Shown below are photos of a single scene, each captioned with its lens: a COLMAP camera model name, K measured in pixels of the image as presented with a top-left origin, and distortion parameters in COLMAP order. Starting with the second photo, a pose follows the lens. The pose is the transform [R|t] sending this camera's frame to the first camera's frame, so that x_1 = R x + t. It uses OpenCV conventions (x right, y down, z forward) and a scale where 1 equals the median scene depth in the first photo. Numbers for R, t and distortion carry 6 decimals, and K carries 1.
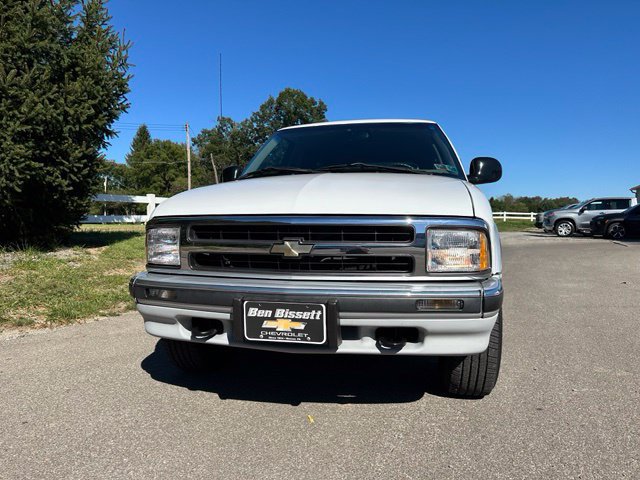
lens RADIAL K [[451.8, 0, 312.9], [0, 451.8, 240.4], [0, 0, 1]] dist [0.047809, -0.056824]
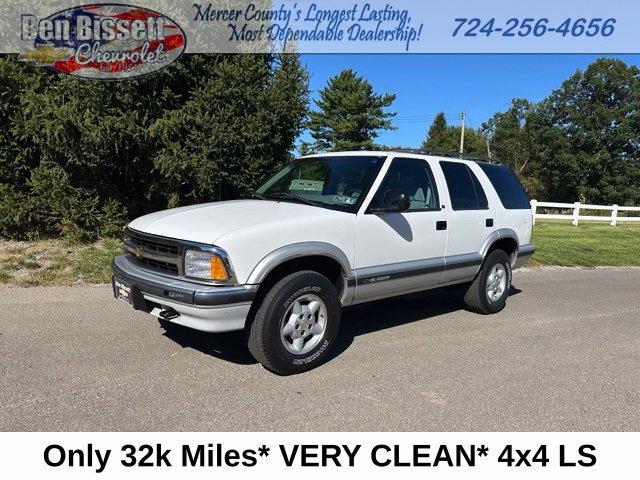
lens RADIAL K [[451.8, 0, 318.3], [0, 451.8, 241.7], [0, 0, 1]] dist [0.047809, -0.056824]
pose [[0.810948, 0.101646, -0.576222, 0.653205], [-0.080249, 0.994811, 0.062547, -0.080781], [0.579589, -0.004481, 0.814896, -0.024992]]
